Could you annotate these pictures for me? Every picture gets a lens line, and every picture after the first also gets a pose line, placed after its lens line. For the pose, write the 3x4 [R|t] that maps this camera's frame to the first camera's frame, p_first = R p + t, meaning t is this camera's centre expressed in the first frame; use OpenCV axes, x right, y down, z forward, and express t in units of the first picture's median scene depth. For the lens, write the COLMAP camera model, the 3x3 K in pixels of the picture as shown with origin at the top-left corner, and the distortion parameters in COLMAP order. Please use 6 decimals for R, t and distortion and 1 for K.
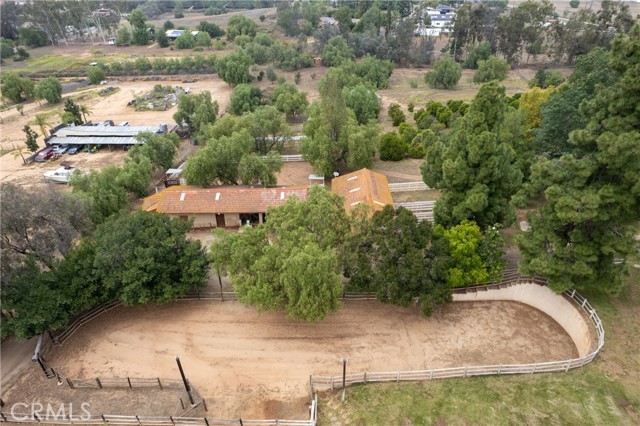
lens RADIAL K [[410.2, 0, 317.5], [0, 410.2, 216.1], [0, 0, 1]] dist [-0.074870, 0.068853]
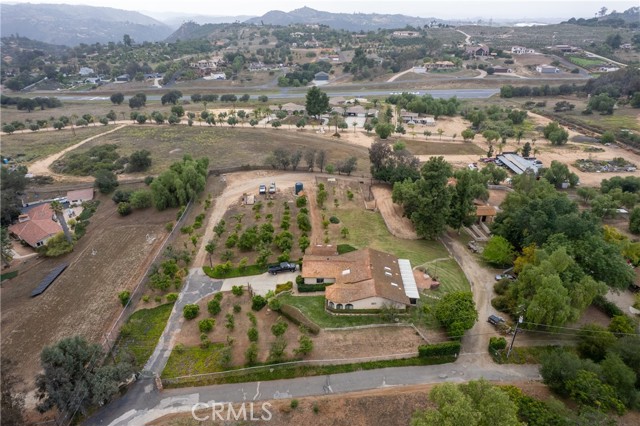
lens RADIAL K [[410.2, 0, 318.0], [0, 410.2, 216.2], [0, 0, 1]] dist [-0.074870, 0.068853]
pose [[0.062077, 0.461269, -0.885086, 1.988044], [-0.501996, 0.780893, 0.371760, -0.416265], [0.862639, 0.421232, 0.280031, -0.358732]]
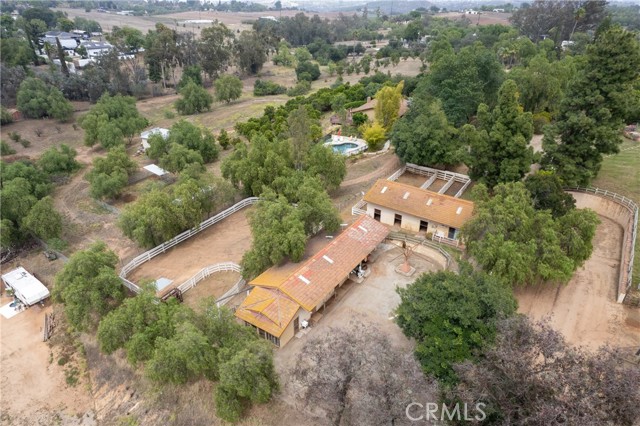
lens RADIAL K [[410.2, 0, 318.1], [0, 410.2, 214.5], [0, 0, 1]] dist [-0.074870, 0.068853]
pose [[0.563120, -0.371210, 0.738308, -0.845113], [0.409531, 0.901360, 0.140834, -0.259085], [-0.717761, 0.223053, 0.659596, 0.422335]]
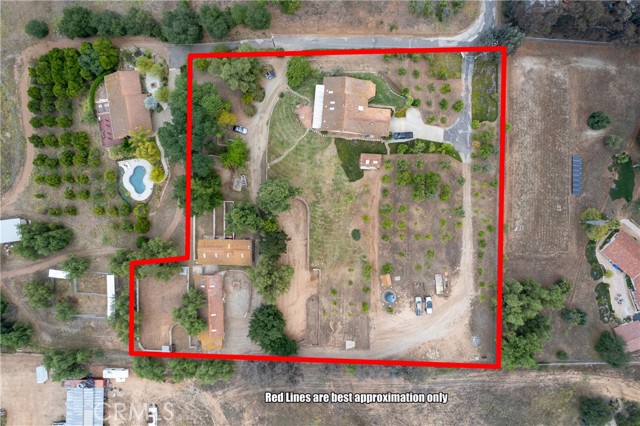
lens RADIAL K [[410.2, 0, 322.5], [0, 410.2, 214.0], [0, 0, 1]] dist [-0.074870, 0.068853]
pose [[-0.019780, -0.999573, 0.021493, 0.248675], [0.502131, 0.008657, 0.864748, -1.670645], [-0.864565, 0.027897, 0.501746, -0.653729]]
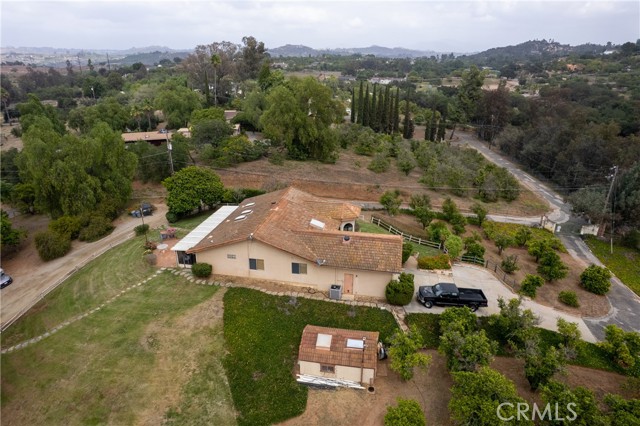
lens RADIAL K [[410.2, 0, 317.3], [0, 410.2, 213.6], [0, 0, 1]] dist [-0.074870, 0.068853]
pose [[0.096813, -0.352324, 0.930857, 0.124031], [0.505439, 0.823085, 0.258965, 0.005409], [-0.857414, 0.445421, 0.257764, 0.000874]]
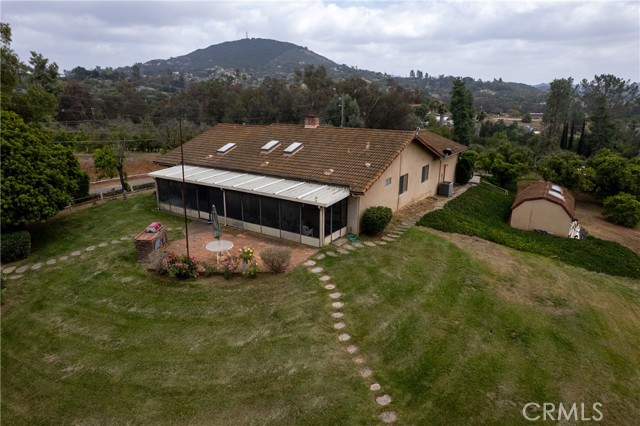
lens RADIAL K [[410.2, 0, 318.0], [0, 410.2, 212.7], [0, 0, 1]] dist [-0.074870, 0.068853]
pose [[-0.884288, -0.148221, 0.442793, 0.595190], [0.231848, 0.683757, 0.691898, -0.110258], [-0.405316, 0.714498, -0.570273, 0.616245]]
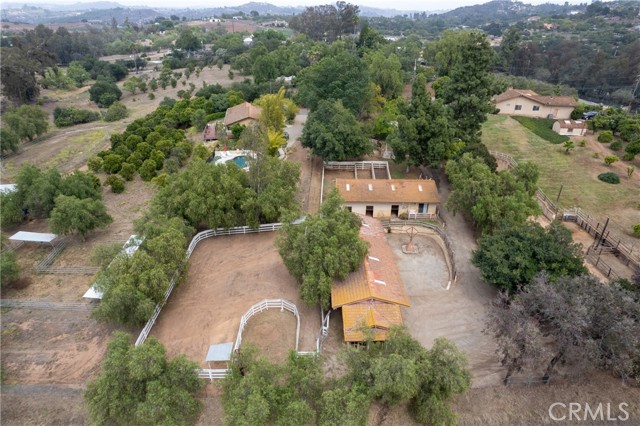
lens RADIAL K [[410.2, 0, 318.6], [0, 410.2, 214.7], [0, 0, 1]] dist [-0.074870, 0.068853]
pose [[-0.004340, -0.436729, 0.899583, -0.985680], [0.505037, 0.775475, 0.378914, -0.511237], [-0.863087, 0.455967, 0.217198, 0.857379]]
